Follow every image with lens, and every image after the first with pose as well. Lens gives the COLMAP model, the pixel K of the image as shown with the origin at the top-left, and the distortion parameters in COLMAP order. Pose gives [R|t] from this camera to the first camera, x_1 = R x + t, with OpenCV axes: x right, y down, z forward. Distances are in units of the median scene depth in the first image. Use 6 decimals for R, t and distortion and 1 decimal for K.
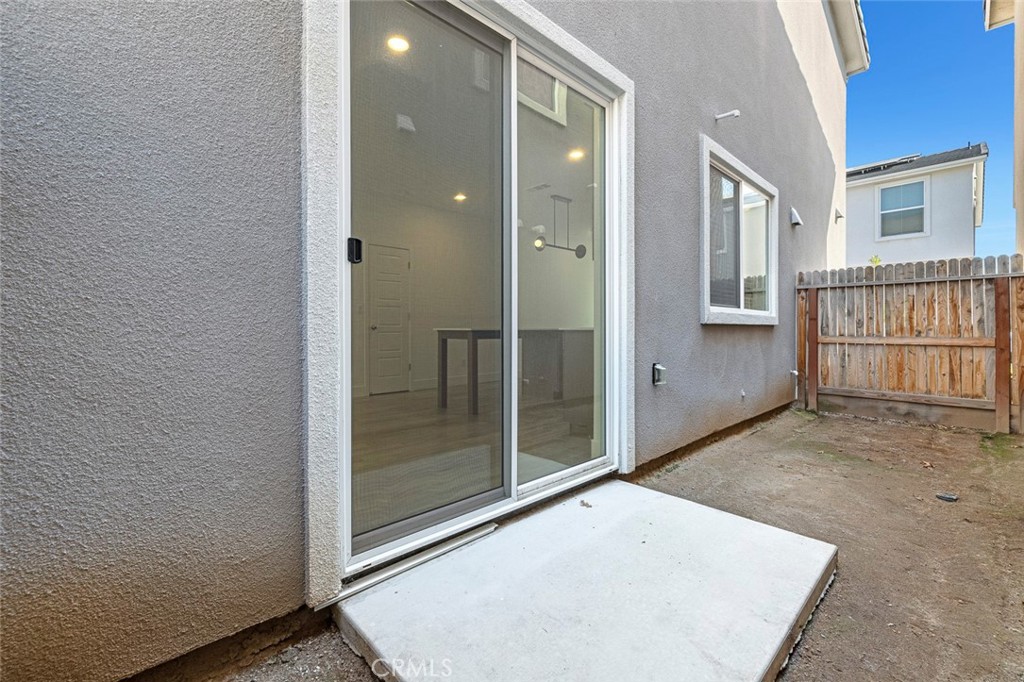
lens RADIAL K [[471.8, 0, 511.8], [0, 471.8, 328.9], [0, 0, 1]] dist [0.001462, 0.000097]
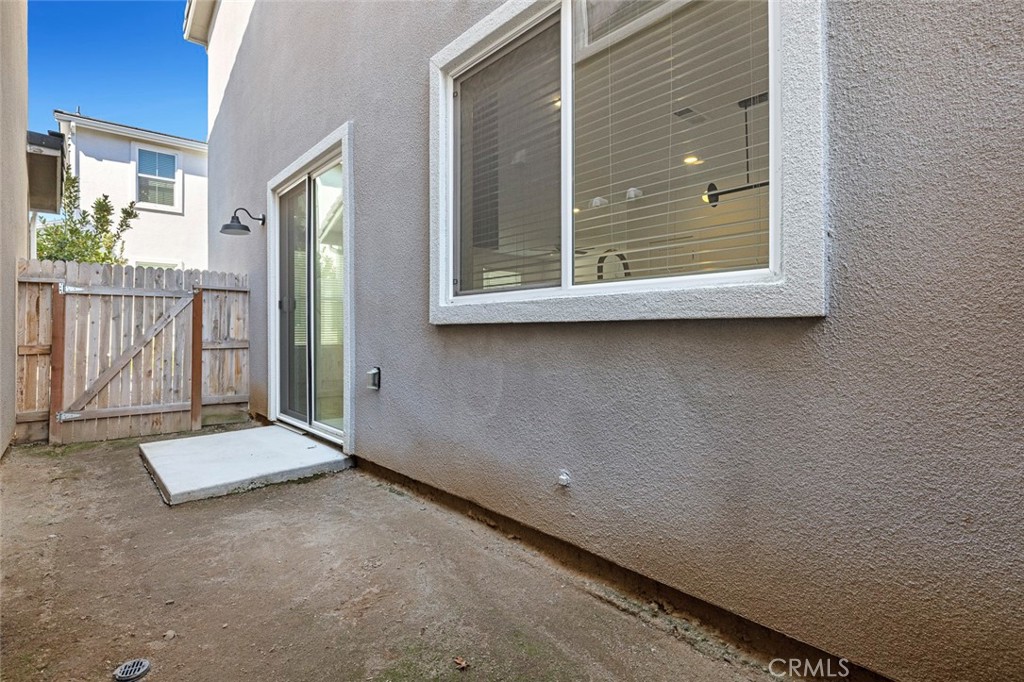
lens RADIAL K [[509.0, 0, 512.0], [0, 509.0, 341.0], [0, 0, 1]] dist [-0.000175, -0.000026]
pose [[-0.085743, 0.006631, -0.996295, 1.246505], [-0.008982, 0.999932, 0.007428, 0.006488], [0.996277, 0.009586, -0.085678, 1.276420]]
